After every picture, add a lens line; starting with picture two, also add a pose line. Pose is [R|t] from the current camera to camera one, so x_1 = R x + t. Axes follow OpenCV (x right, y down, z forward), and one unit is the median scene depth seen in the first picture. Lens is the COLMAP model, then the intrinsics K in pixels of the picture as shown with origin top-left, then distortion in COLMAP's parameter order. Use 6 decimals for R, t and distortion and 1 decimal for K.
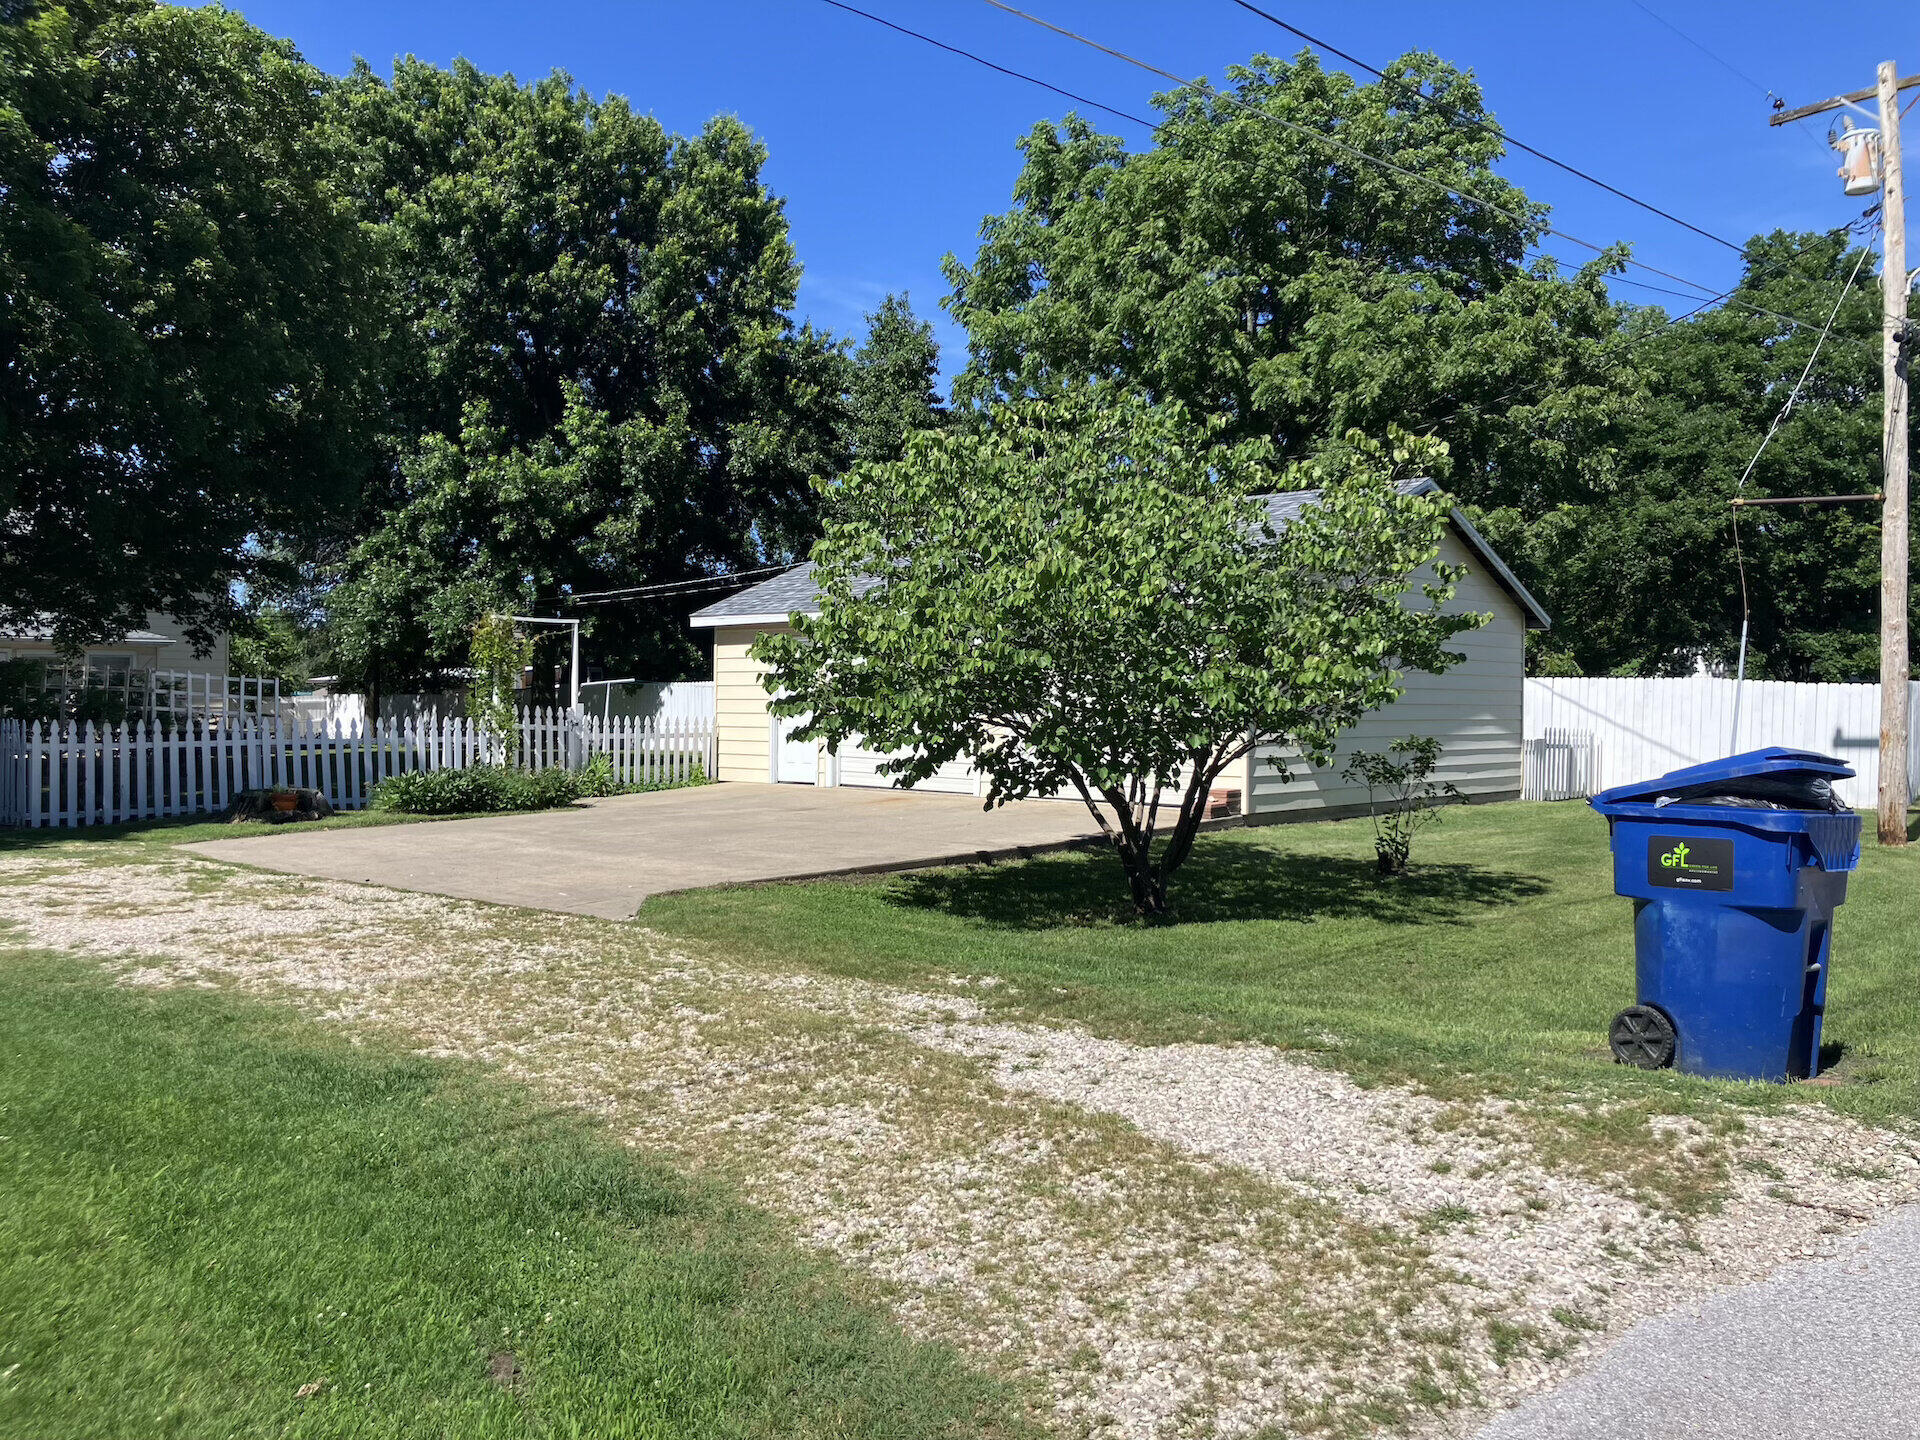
lens RADIAL K [[1534.4, 0, 960.0], [0, 1534.4, 720.0], [0, 0, 1]] dist [0.010631, -0.001567]
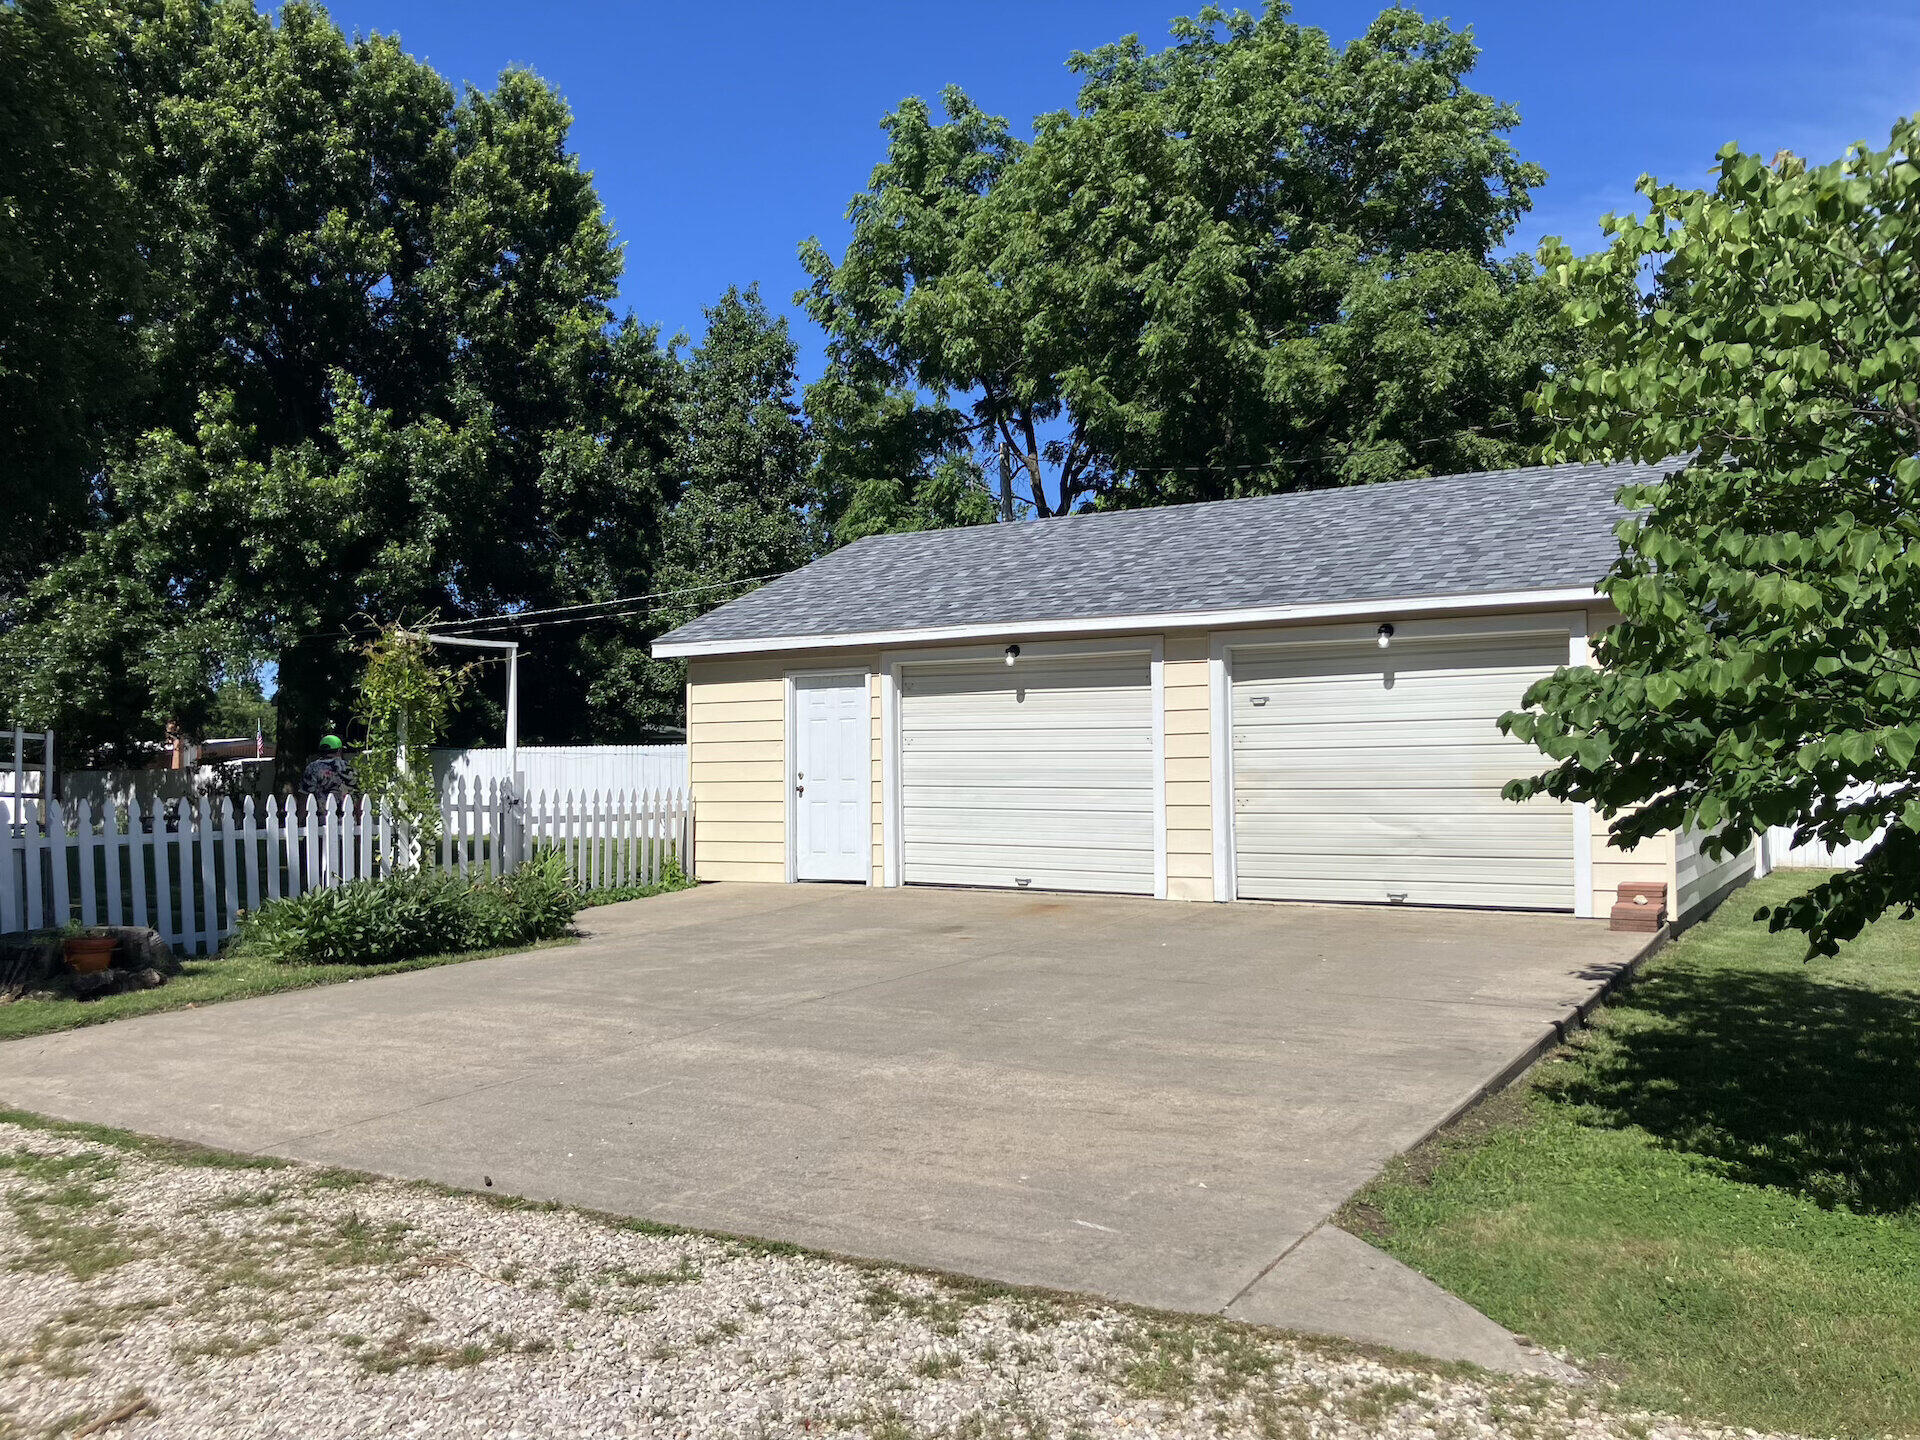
lens RADIAL K [[1550.2, 0, 925.9], [0, 1550.2, 725.4], [0, 0, 1]] dist [-0.052026, 0.142541]
pose [[0.983137, -0.009772, 0.182612, -0.105927], [0.017553, 0.999003, -0.041041, 0.000064], [-0.182029, 0.043555, 0.982328, 0.173219]]
